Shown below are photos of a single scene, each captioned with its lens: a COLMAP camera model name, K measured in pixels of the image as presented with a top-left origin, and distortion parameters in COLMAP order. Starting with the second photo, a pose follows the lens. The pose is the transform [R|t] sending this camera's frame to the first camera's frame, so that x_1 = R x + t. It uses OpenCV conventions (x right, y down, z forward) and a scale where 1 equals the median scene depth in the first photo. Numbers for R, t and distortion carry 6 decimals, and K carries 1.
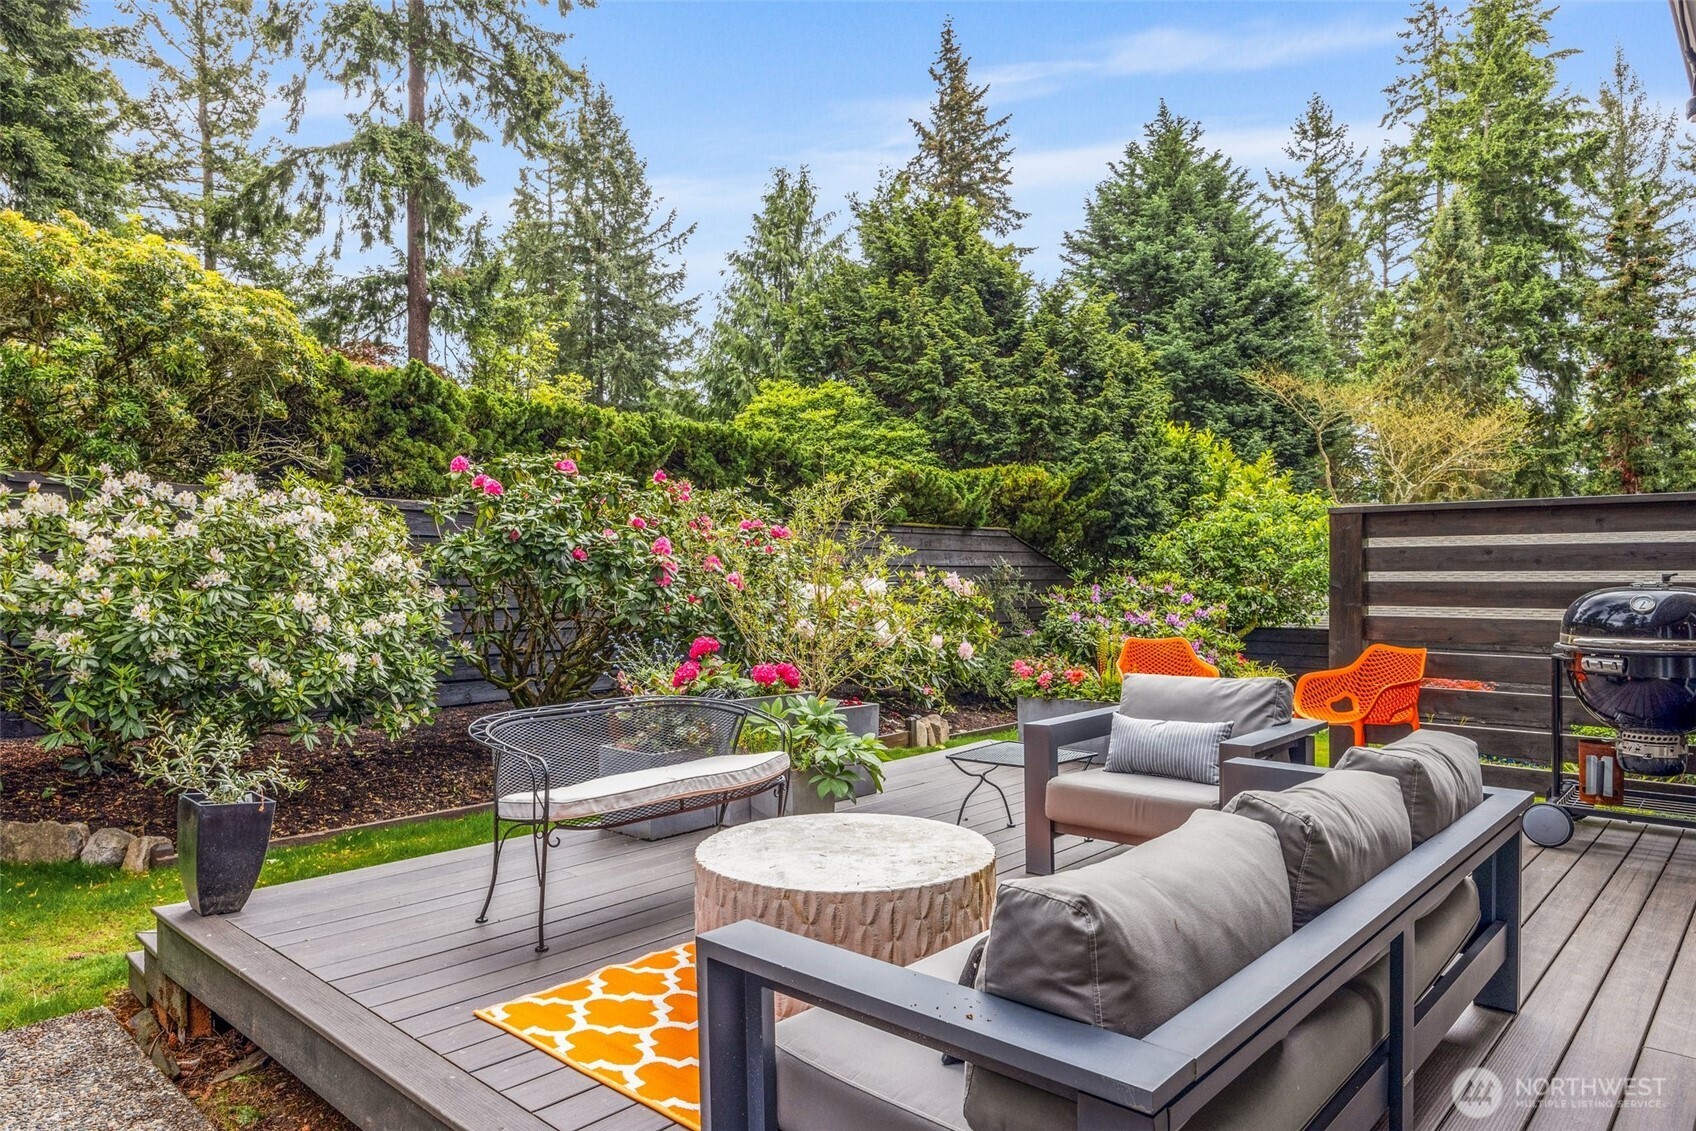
lens RADIAL K [[1079.4, 0, 841.8], [0, 1079.4, 591.6], [0, 0, 1]] dist [-0.005277, -0.001973]
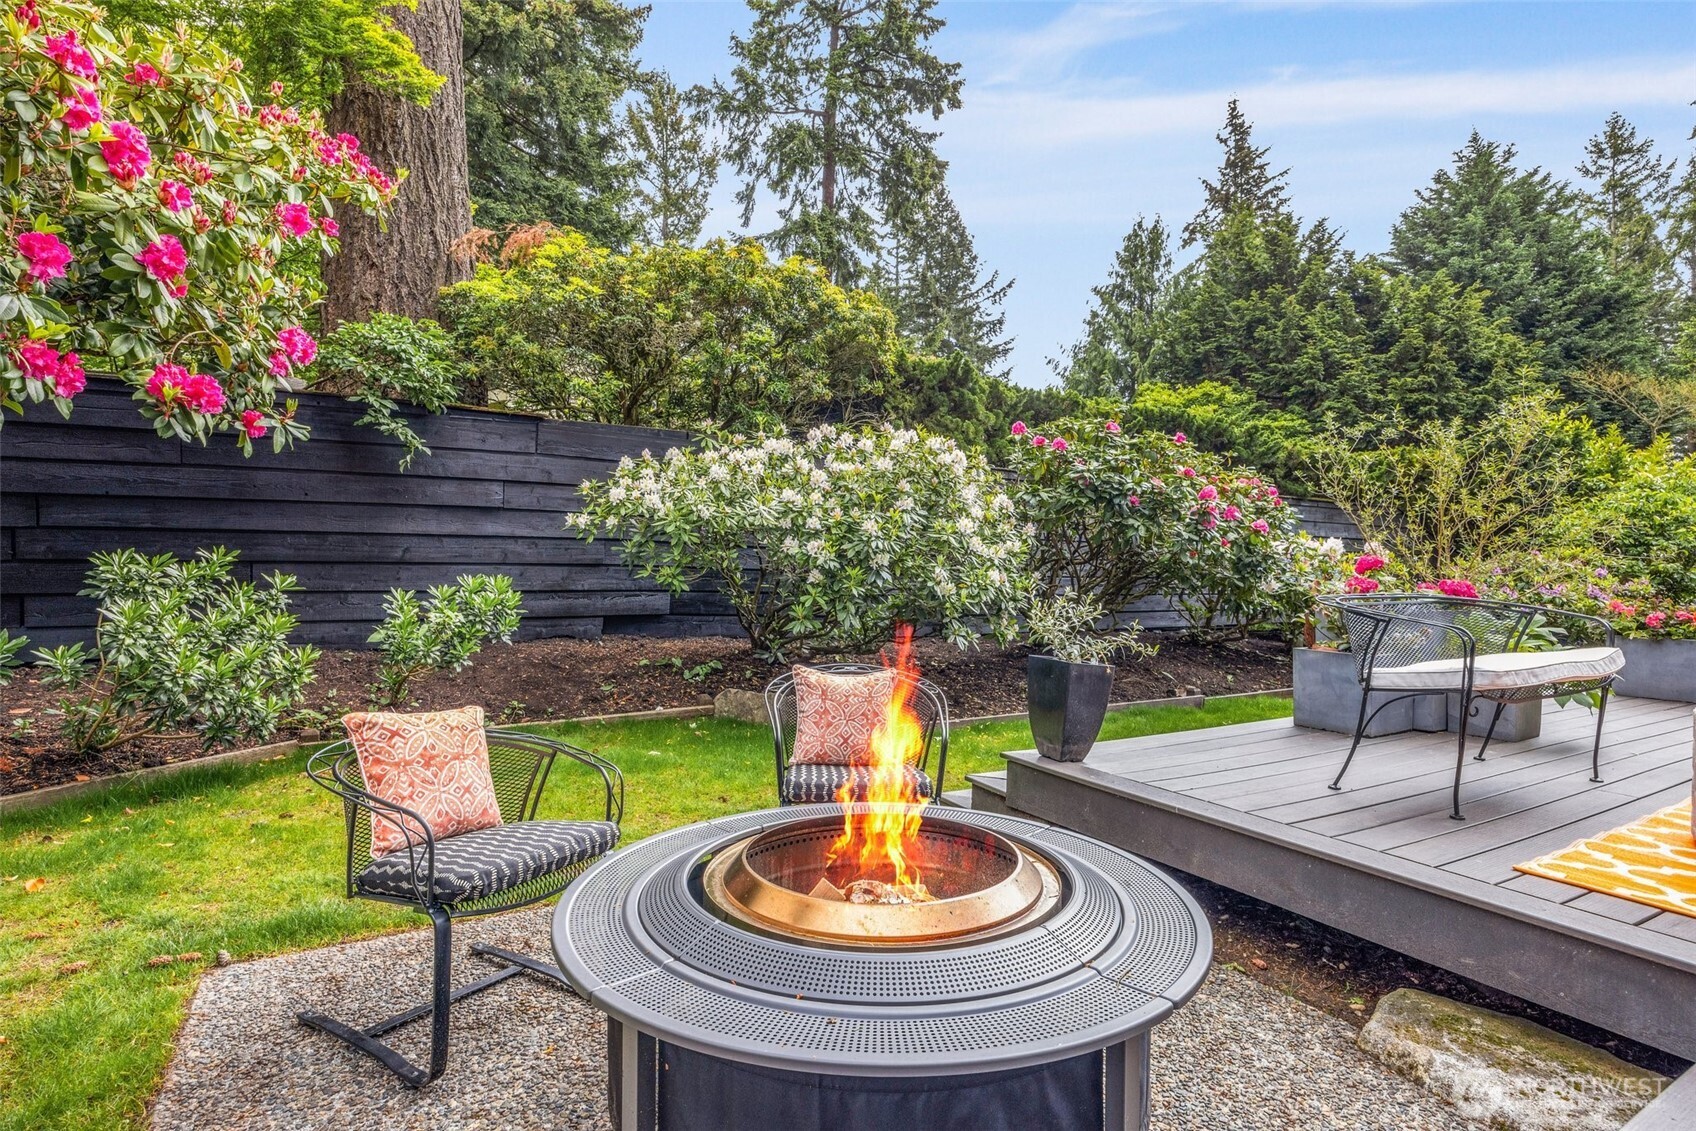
lens RADIAL K [[869.7, 0, 855.1], [0, 869.7, 546.6], [0, 0, 1]] dist [-0.000592, -0.011474]
pose [[0.957192, 0.013568, -0.289137, -0.050517], [-0.024053, 0.999174, -0.032743, 0.010307], [0.288454, 0.038296, 0.956728, 0.004867]]
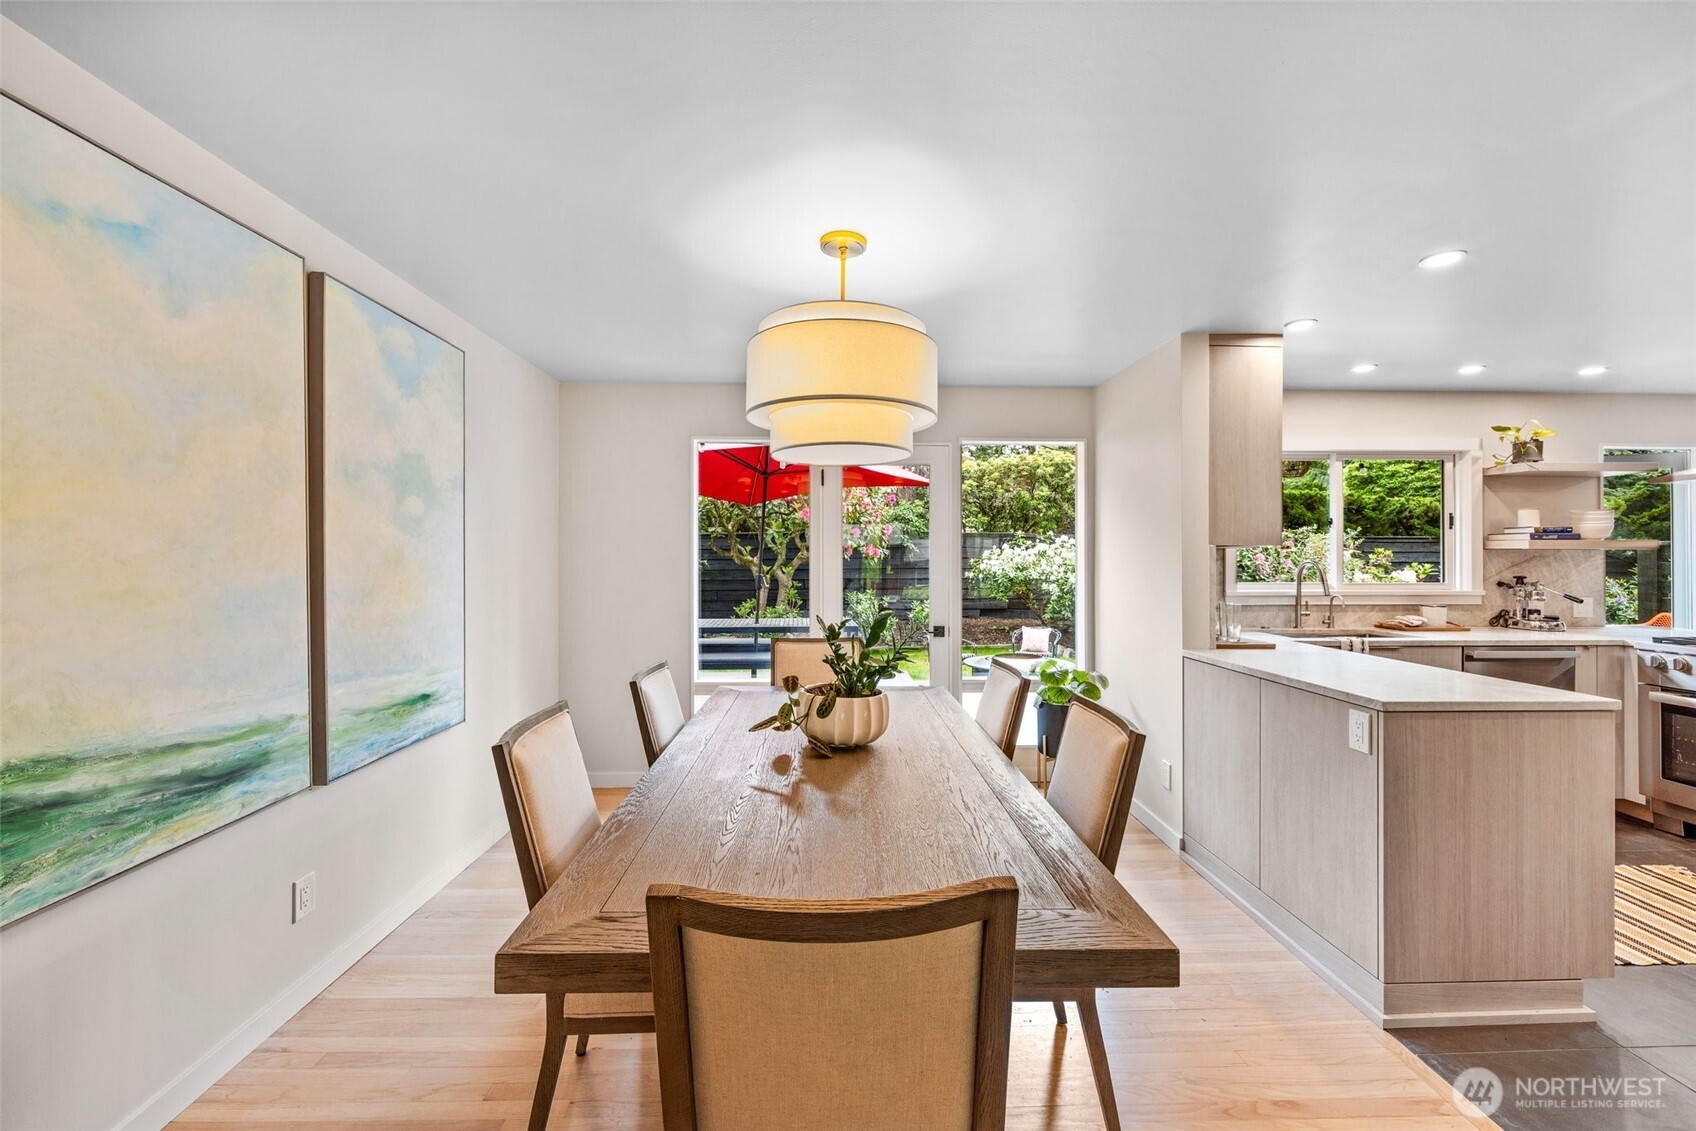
lens RADIAL K [[661.1, 0, 854.3], [0, 661.1, 555.0], [0, 0, 1]] dist [-0.000100, -0.000274]
pose [[0.710584, 0.001561, -0.703611, 0.043839], [-0.016263, 0.999767, -0.014206, -0.002250], [0.703425, 0.021537, 0.710443, -0.129286]]
